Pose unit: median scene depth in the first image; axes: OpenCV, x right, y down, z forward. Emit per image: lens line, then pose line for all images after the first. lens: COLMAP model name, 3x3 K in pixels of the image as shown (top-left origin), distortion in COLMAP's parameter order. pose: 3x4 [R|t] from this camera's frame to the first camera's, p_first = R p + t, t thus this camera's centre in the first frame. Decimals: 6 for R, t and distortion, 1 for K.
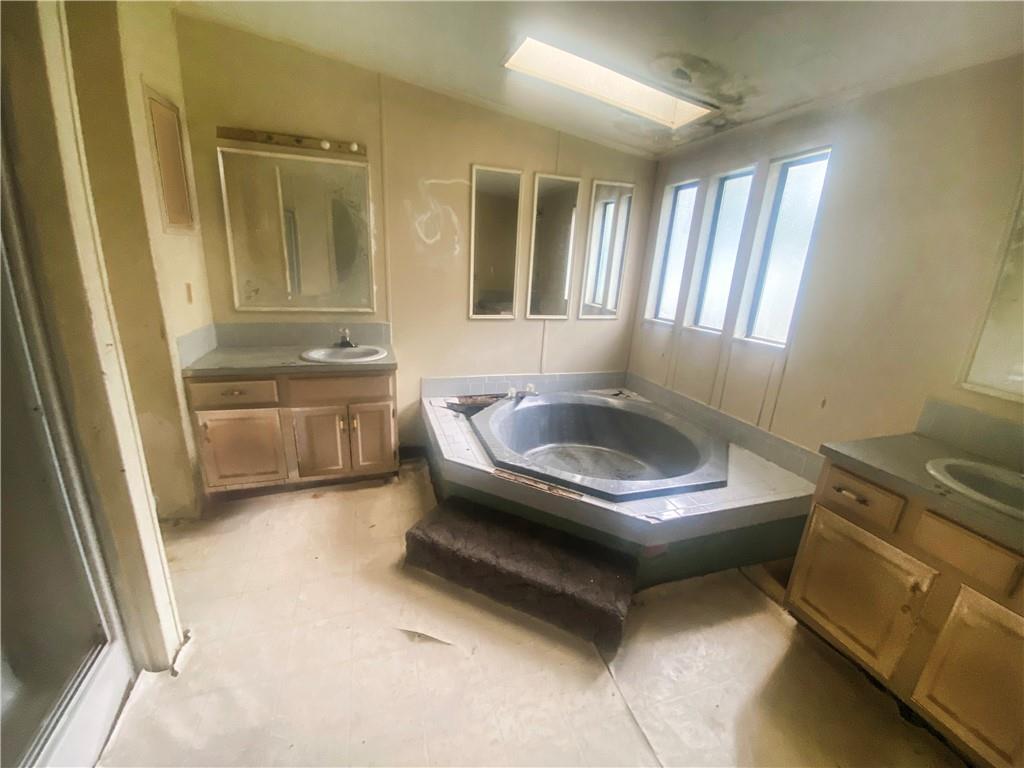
lens RADIAL K [[413.6, 0, 509.7], [0, 413.6, 379.8], [0, 0, 1]] dist [0.022763, -0.024418]
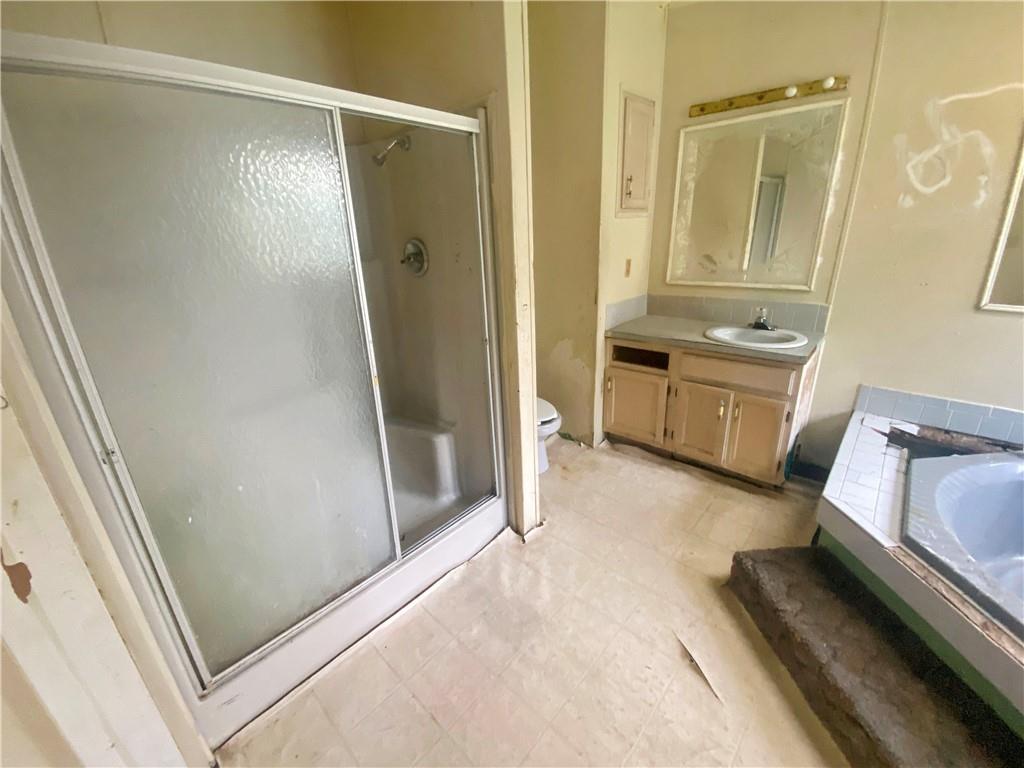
lens RADIAL K [[413.6, 0, 509.7], [0, 413.6, 379.8], [0, 0, 1]] dist [0.022763, -0.024418]
pose [[0.473934, 0.229391, -0.850156, 0.135110], [-0.177971, 0.970501, 0.162649, -0.024728], [0.862388, 0.074219, 0.500779, 0.114837]]
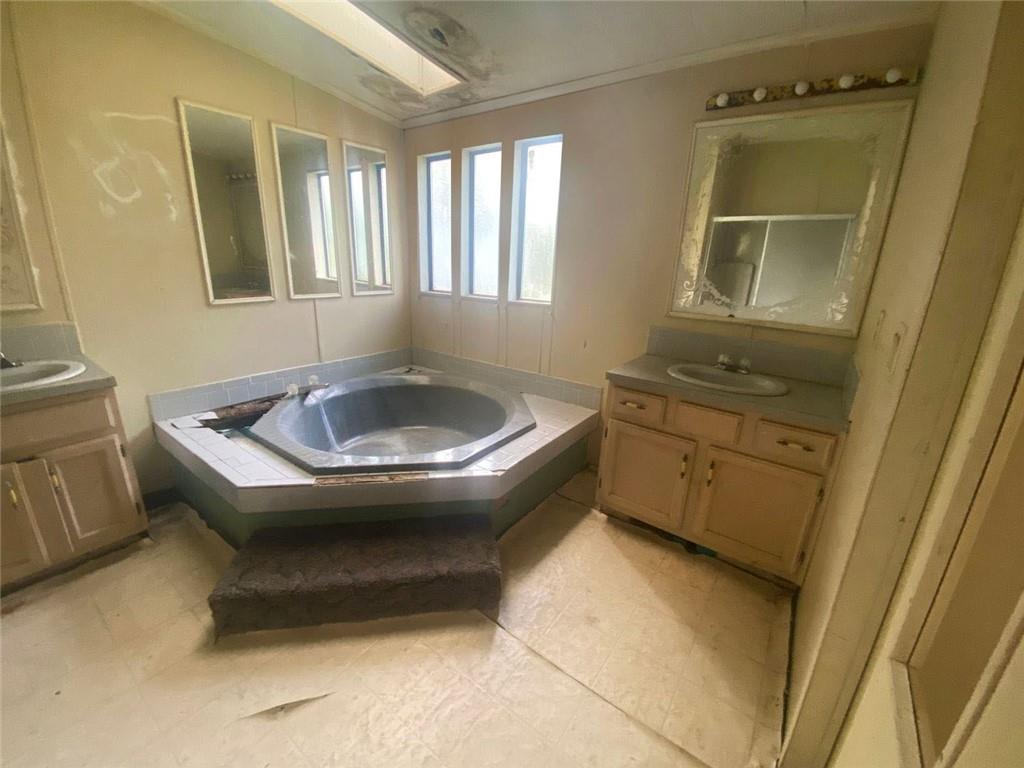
lens RADIAL K [[413.6, 0, 509.7], [0, 413.6, 379.8], [0, 0, 1]] dist [0.022763, -0.024418]
pose [[0.813411, -0.186889, 0.550850, -0.114137], [0.165980, 0.982183, 0.088134, 0.011550], [-0.557507, 0.019741, 0.829938, 0.073745]]
